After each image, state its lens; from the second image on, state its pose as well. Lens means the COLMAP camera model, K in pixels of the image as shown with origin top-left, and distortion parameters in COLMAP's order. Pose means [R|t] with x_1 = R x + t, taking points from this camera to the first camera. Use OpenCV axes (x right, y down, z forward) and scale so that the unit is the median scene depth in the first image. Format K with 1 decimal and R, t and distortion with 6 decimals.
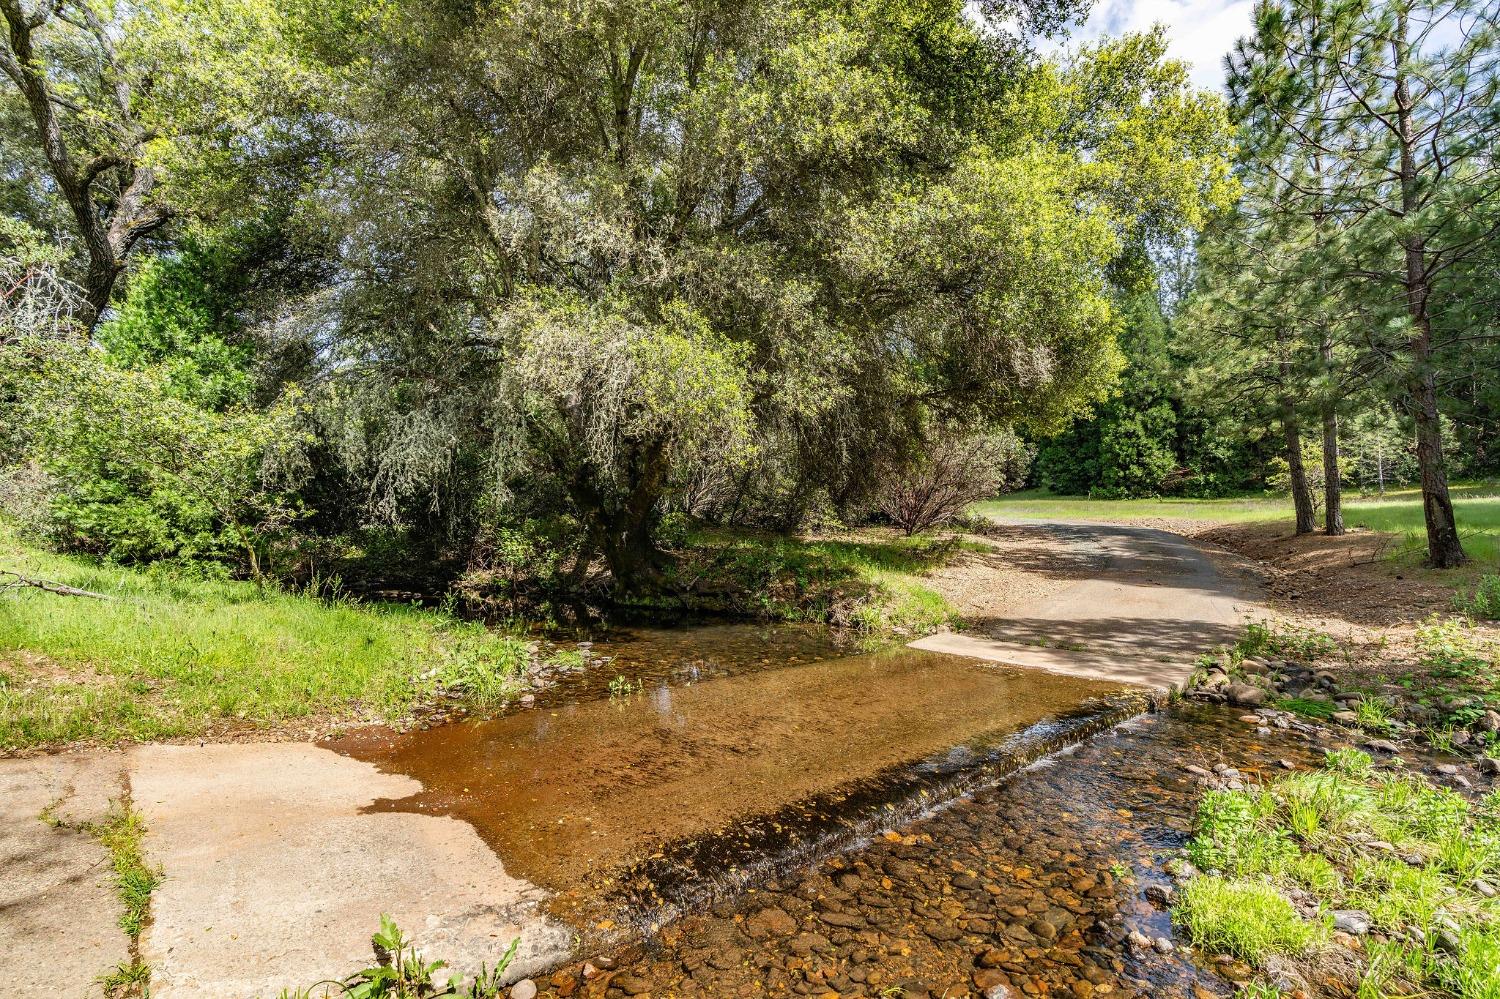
lens RADIAL K [[670.8, 0, 749.4], [0, 670.8, 498.8], [0, 0, 1]] dist [-0.015017, 0.000164]
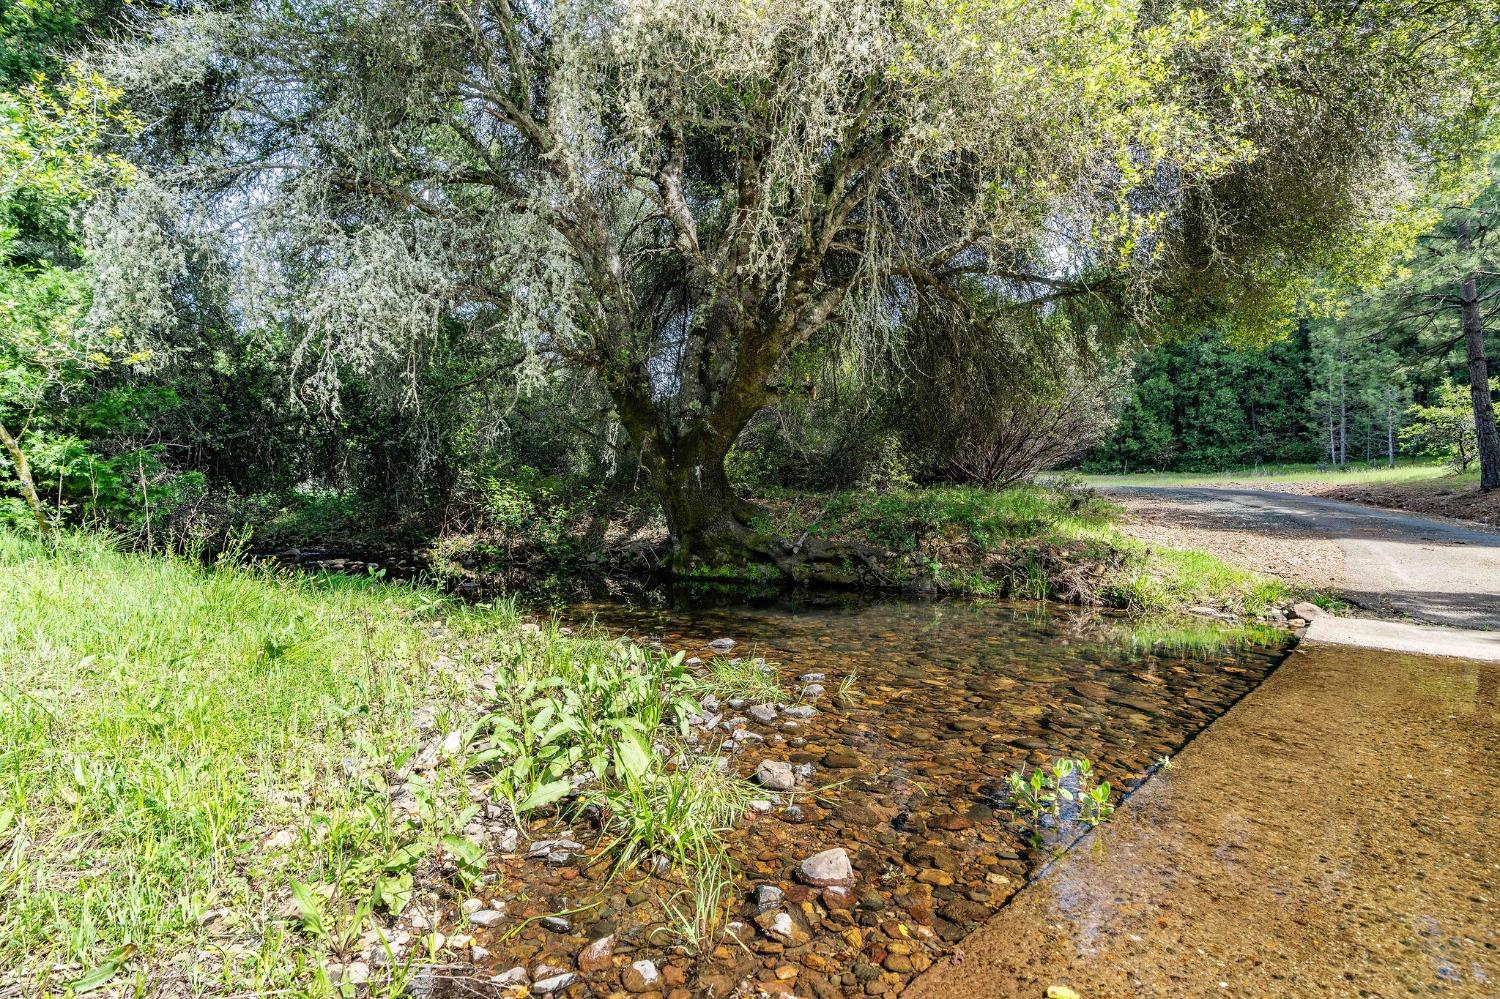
lens RADIAL K [[670.8, 0, 750.6], [0, 670.8, 500.0], [0, 0, 1]] dist [-0.015017, 0.000164]
pose [[0.997909, 0.002912, 0.064569, -0.132609], [-0.004850, 0.999542, 0.029877, 0.047171], [-0.064453, -0.030127, 0.997466, 0.250585]]
